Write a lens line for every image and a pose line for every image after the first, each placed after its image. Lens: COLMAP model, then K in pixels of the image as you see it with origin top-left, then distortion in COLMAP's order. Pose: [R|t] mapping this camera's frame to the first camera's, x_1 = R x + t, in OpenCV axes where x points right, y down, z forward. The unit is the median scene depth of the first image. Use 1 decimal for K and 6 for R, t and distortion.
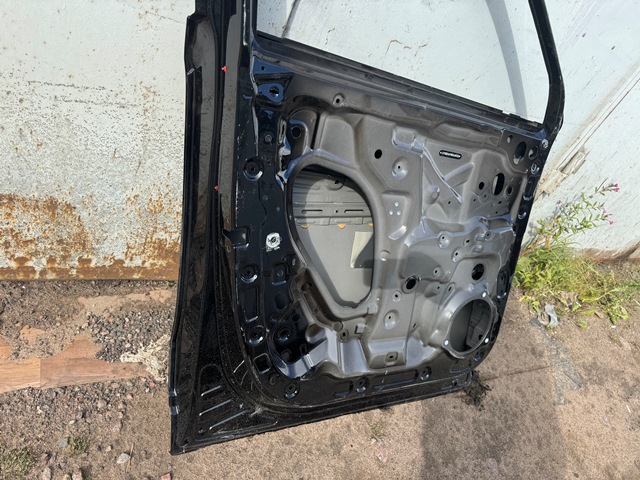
lens RADIAL K [[447.9, 0, 309.9], [0, 447.9, 236.9], [0, 0, 1]] dist [0.074470, -0.084357]
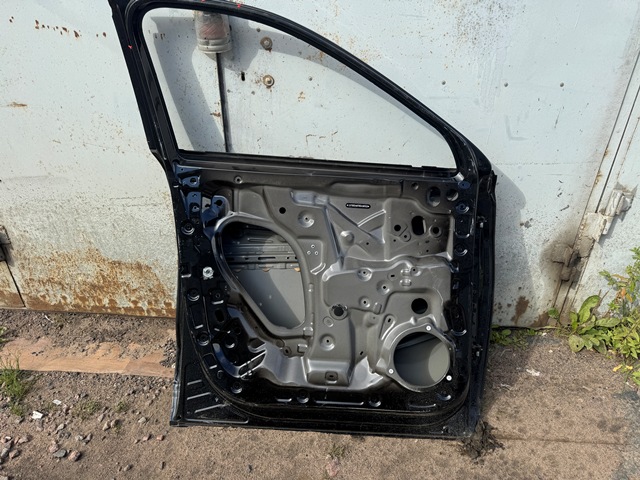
lens RADIAL K [[448.5, 0, 320.0], [0, 448.5, 240.0], [0, 0, 1]] dist [0.074345, -0.093715]
pose [[0.839040, -0.113668, -0.532064, 0.871100], [-0.019169, 0.971149, -0.237701, 0.211021], [0.543733, 0.209640, 0.812654, -0.061103]]
